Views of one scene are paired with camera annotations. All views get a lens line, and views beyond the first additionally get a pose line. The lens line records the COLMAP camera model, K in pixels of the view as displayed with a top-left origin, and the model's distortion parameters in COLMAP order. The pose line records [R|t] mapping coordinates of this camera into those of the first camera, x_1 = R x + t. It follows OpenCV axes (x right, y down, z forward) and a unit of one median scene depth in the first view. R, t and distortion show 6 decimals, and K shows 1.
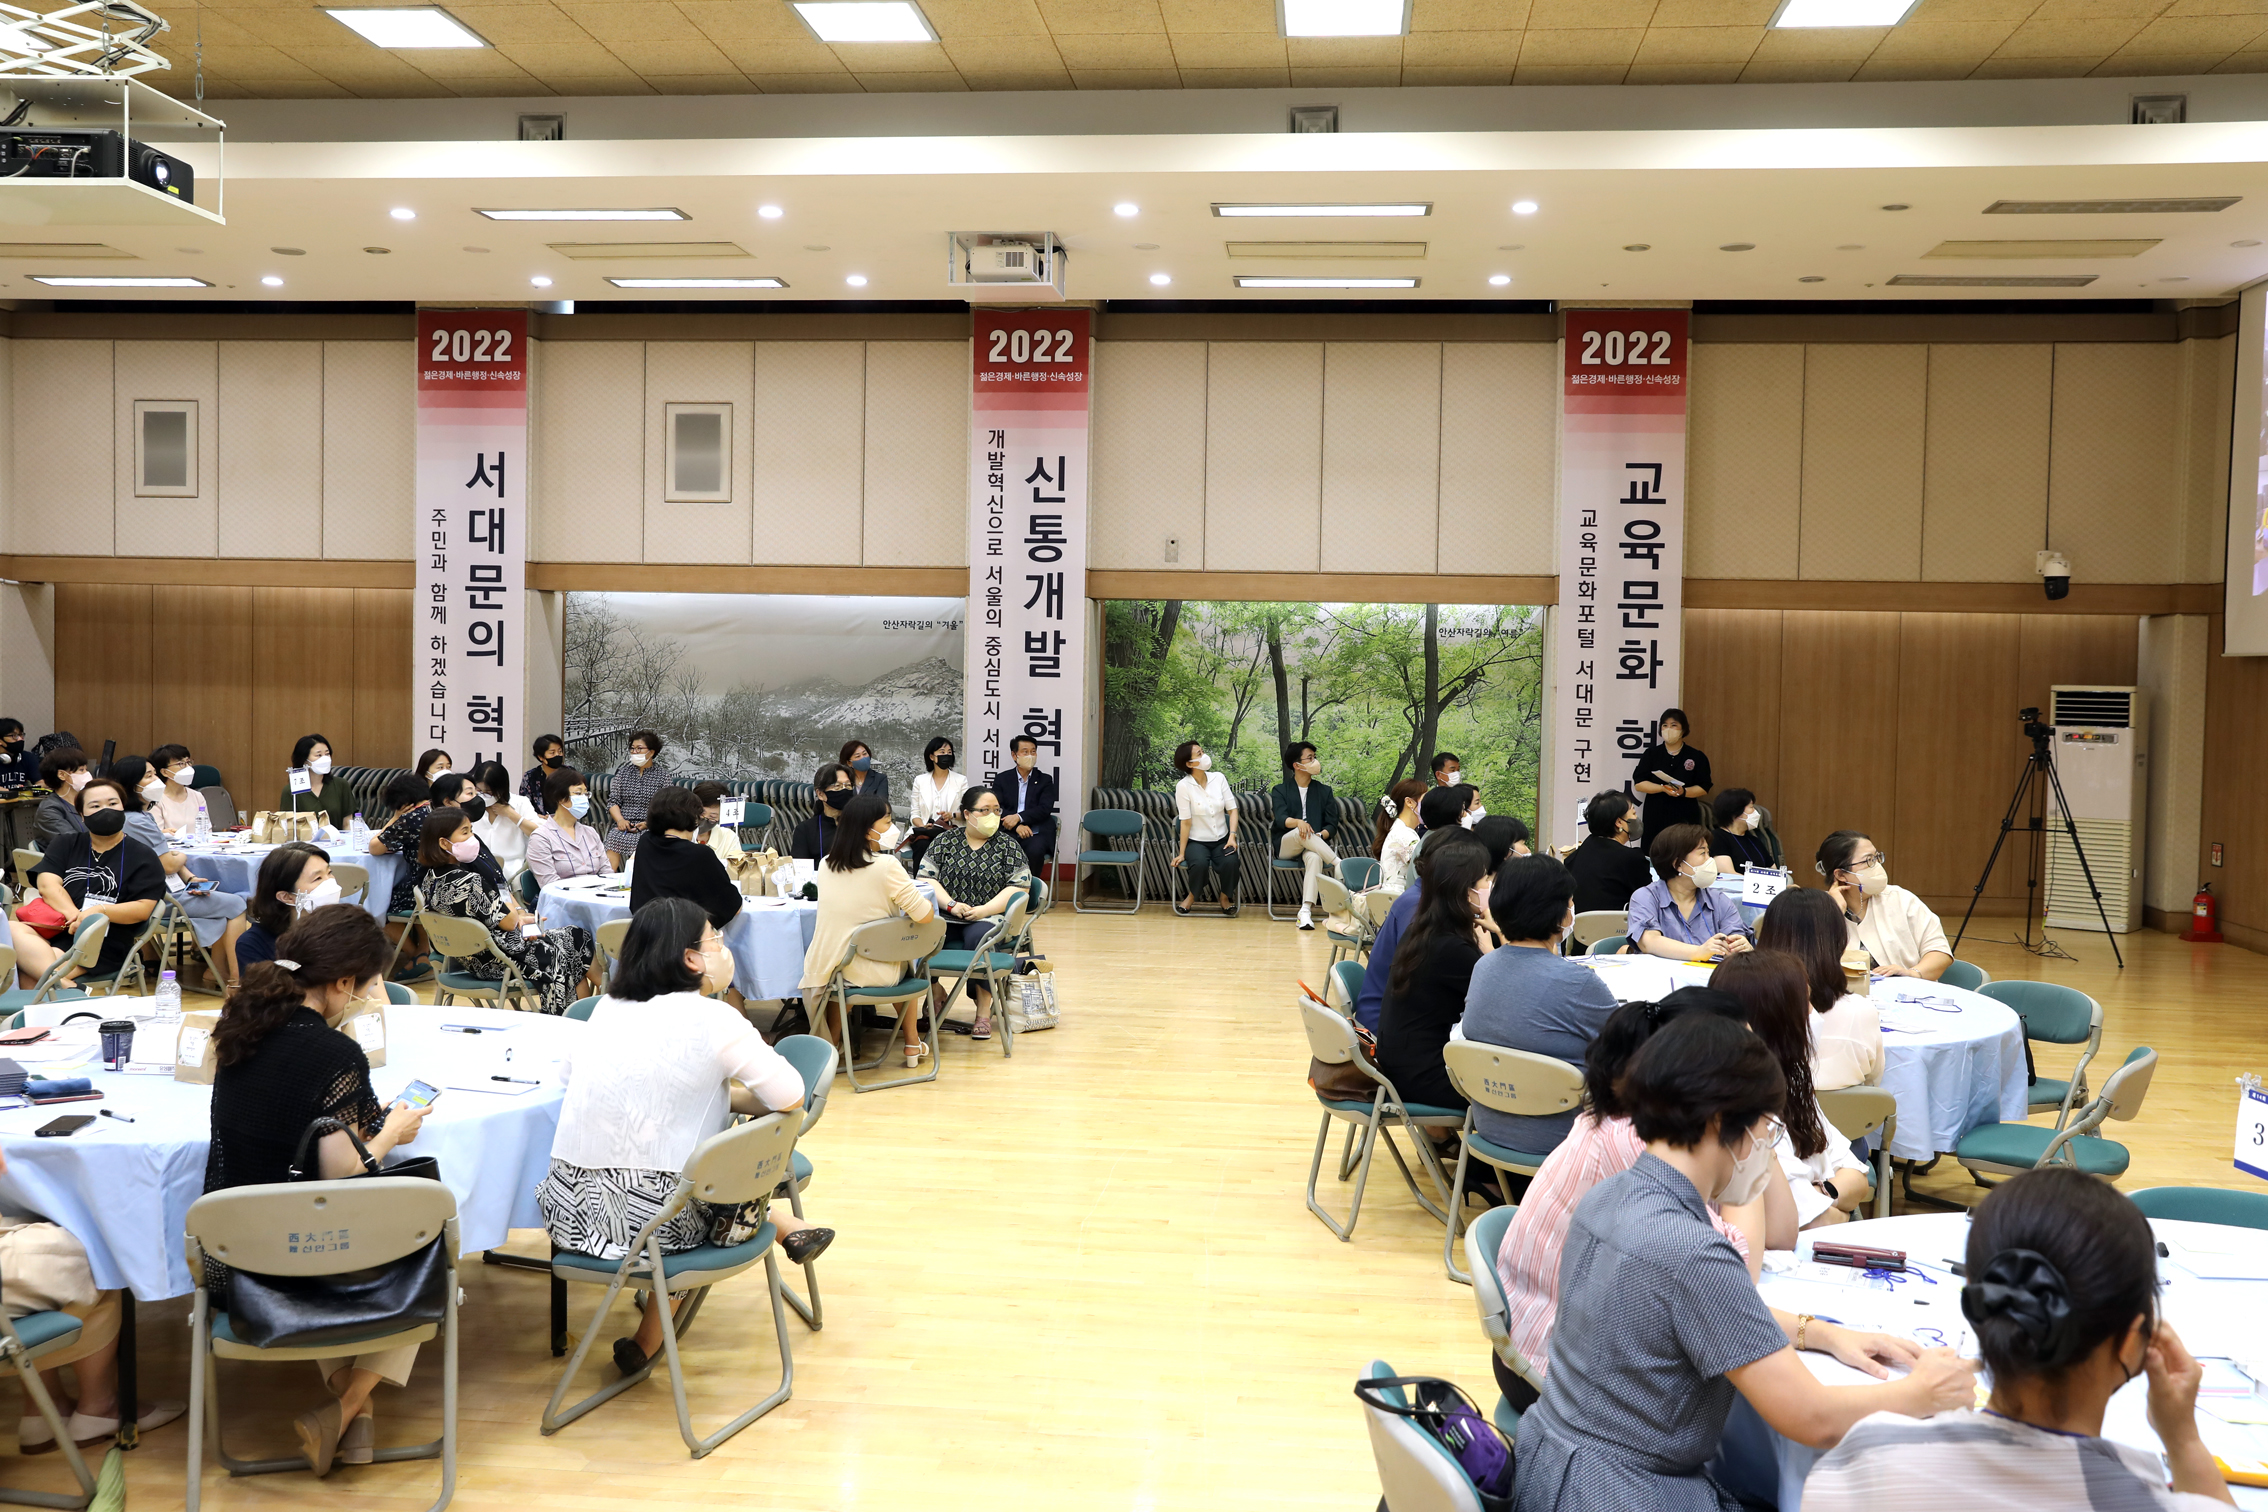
lens RADIAL K [[2136.1, 0, 1134.0], [0, 2136.1, 756.0], [0, 0, 1]] dist [-0.017106, 0.012073]
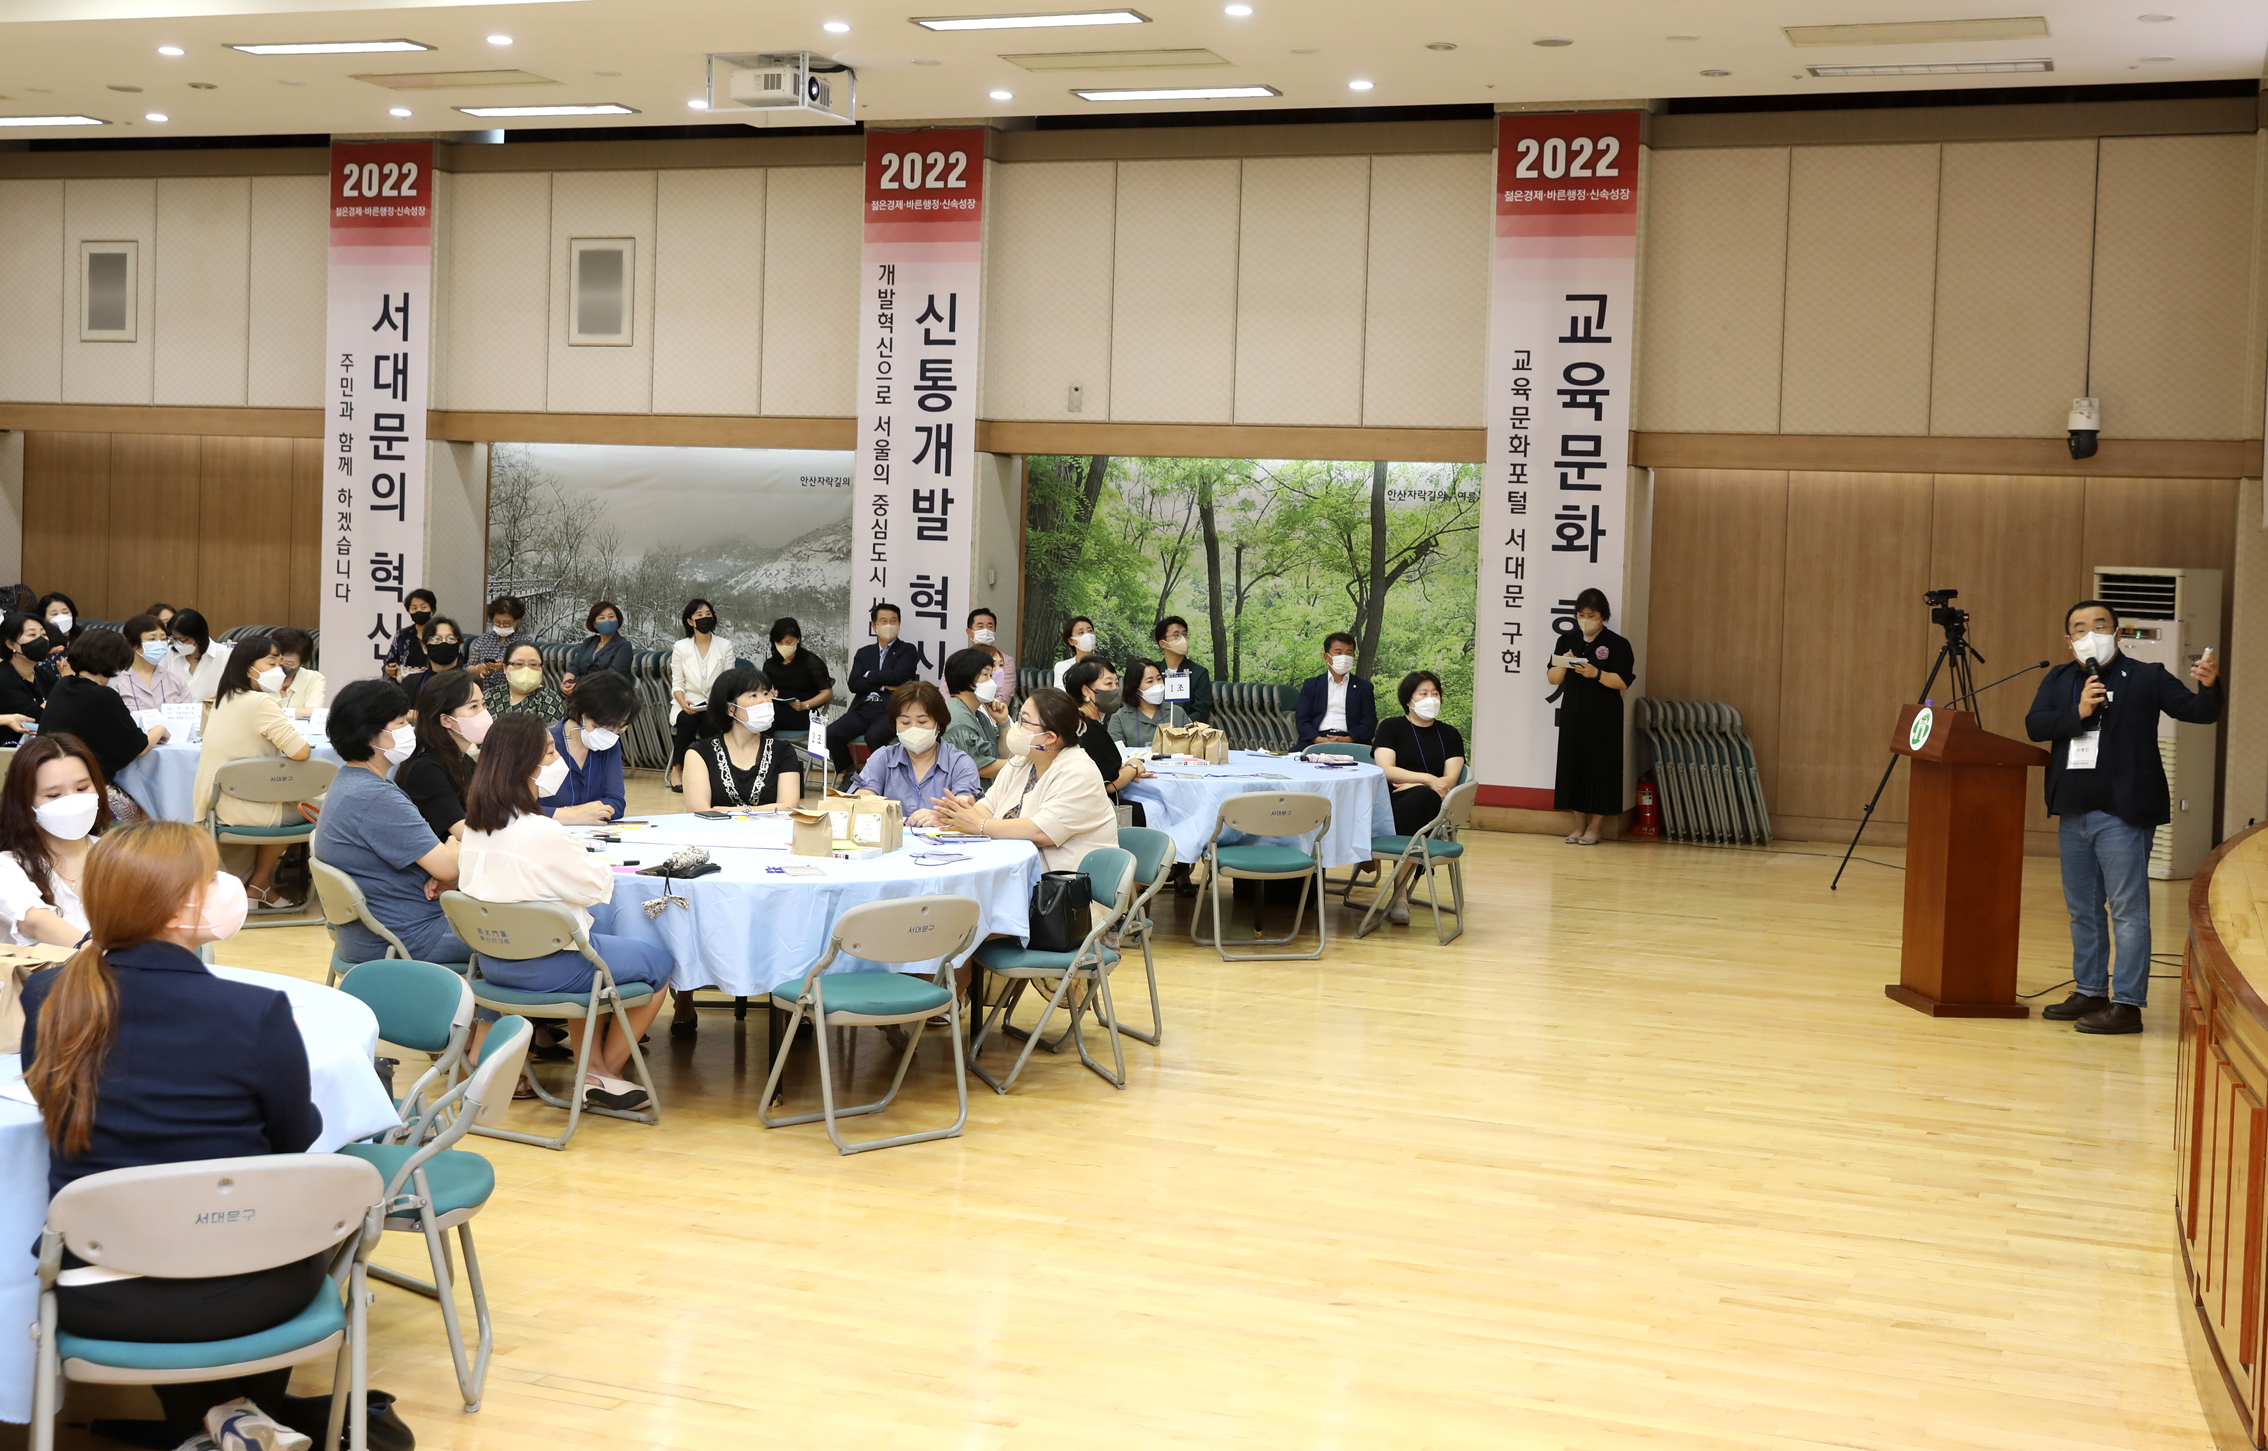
lens RADIAL K [[2604.8, 0, 1133.7], [0, 2604.8, 622.9], [0, 0, 1]] dist [0.031903, -0.015988]
pose [[0.970523, 0.021329, -0.240064, 0.292589], [-0.024721, 0.999632, -0.011125, 0.007314], [0.239738, 0.016732, 0.970693, -0.035001]]
